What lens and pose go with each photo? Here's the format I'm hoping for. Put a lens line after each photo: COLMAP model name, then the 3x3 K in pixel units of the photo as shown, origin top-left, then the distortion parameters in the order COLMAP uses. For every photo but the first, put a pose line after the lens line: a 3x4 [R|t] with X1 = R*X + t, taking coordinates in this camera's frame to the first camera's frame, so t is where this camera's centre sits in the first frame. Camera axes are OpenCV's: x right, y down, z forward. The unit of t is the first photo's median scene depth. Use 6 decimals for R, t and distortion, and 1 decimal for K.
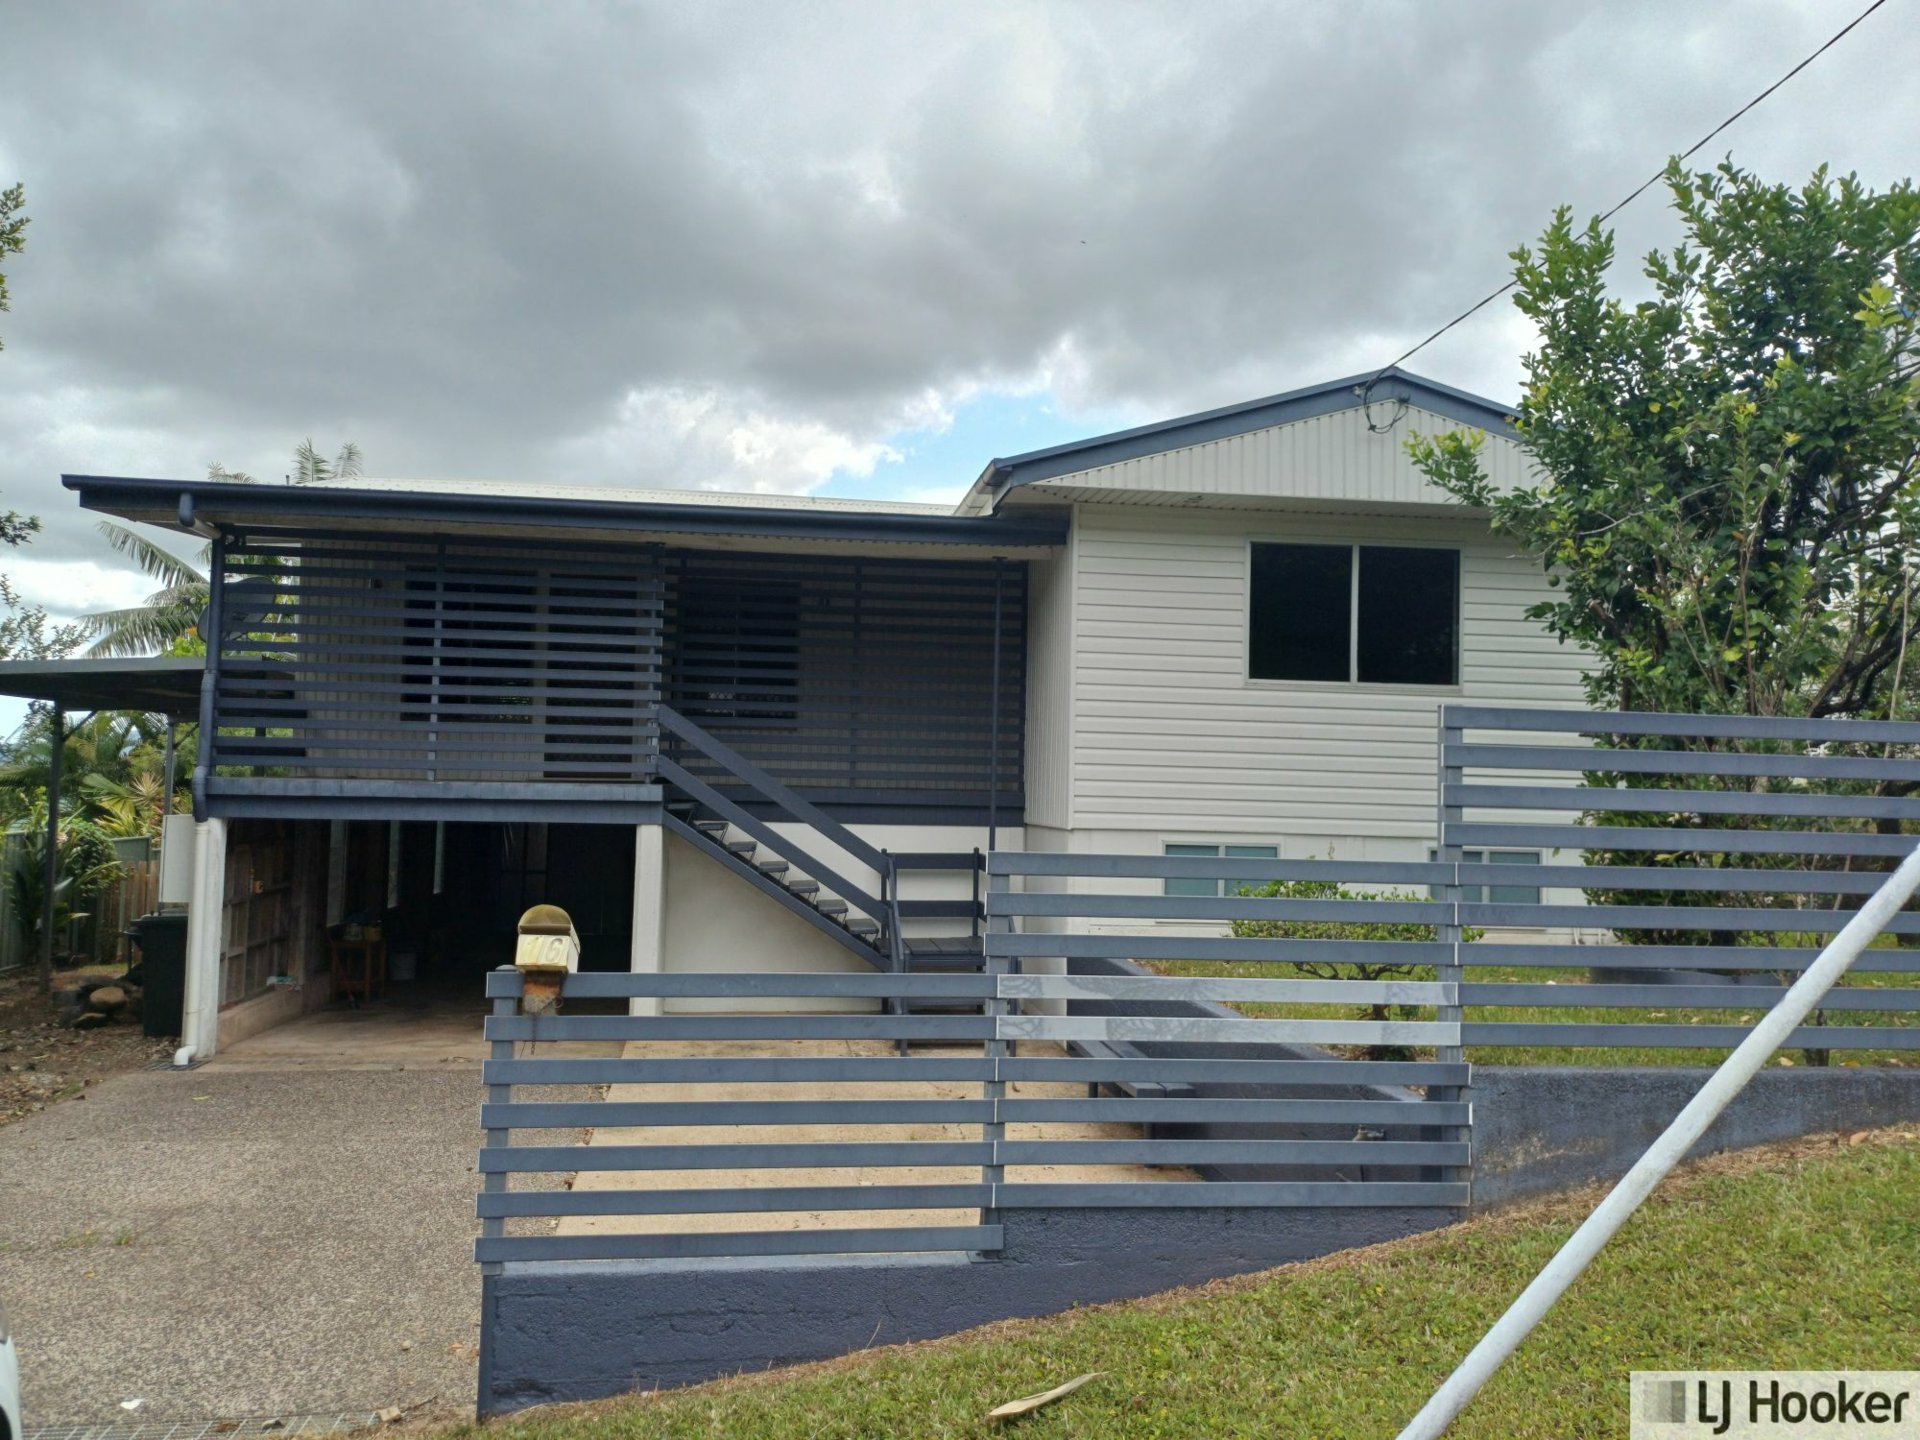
lens RADIAL K [[1403.6, 0, 960.0], [0, 1403.6, 720.0], [0, 0, 1]] dist [0.084844, -0.126832]
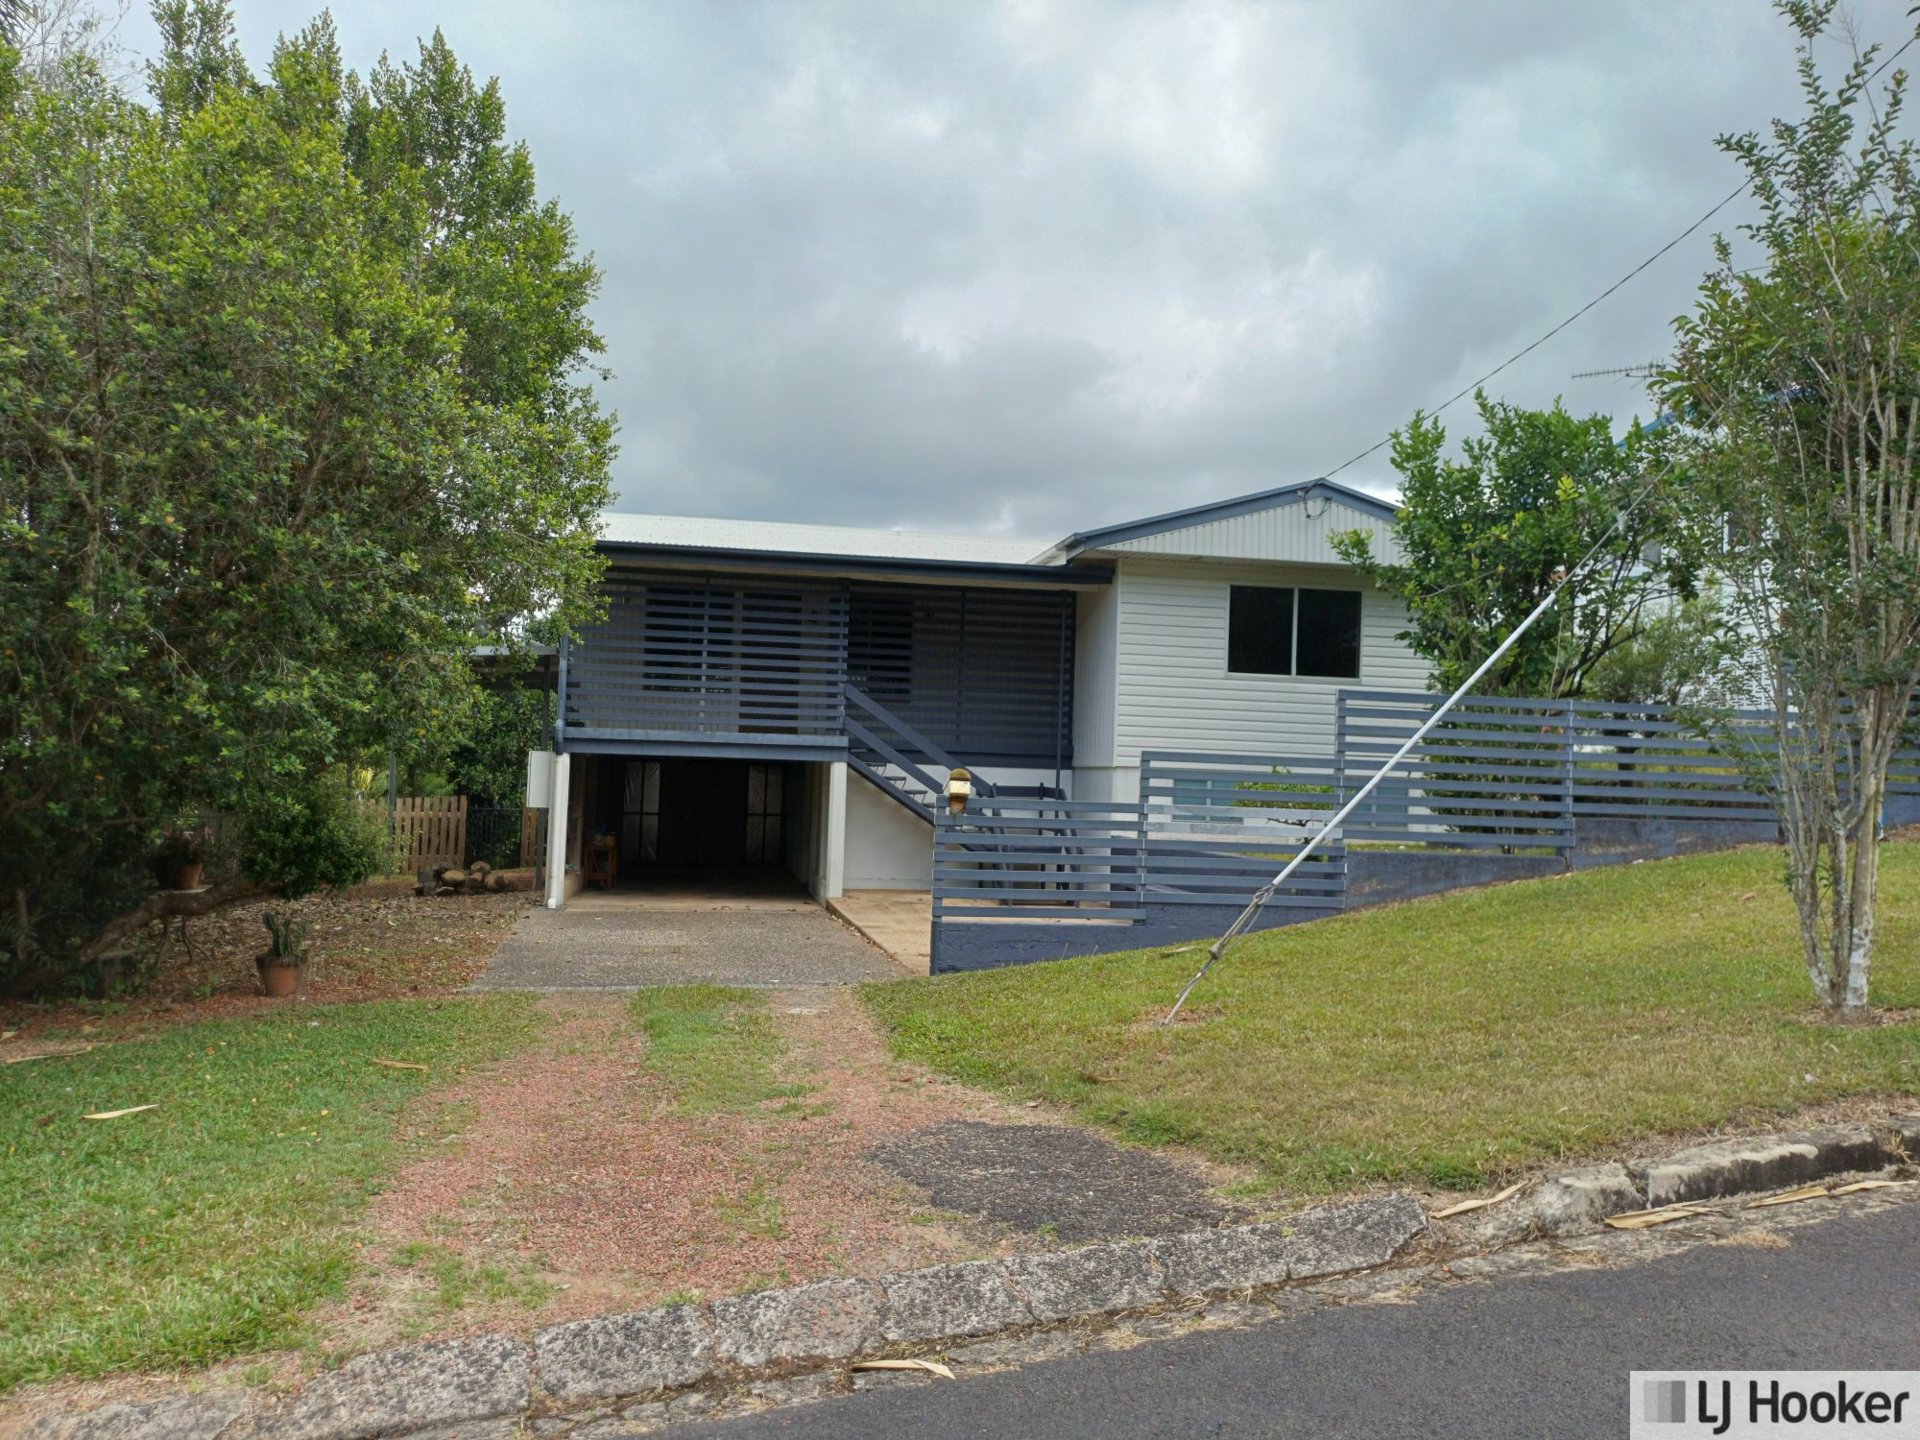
lens RADIAL K [[1411.8, 0, 965.3], [0, 1411.8, 777.2], [0, 0, 1]] dist [0.084739, 0.000496]
pose [[0.998408, 0.010230, 0.055474, -0.182454], [-0.013074, 0.998605, 0.051156, 0.010550], [-0.054874, -0.051800, 0.997149, -0.598474]]
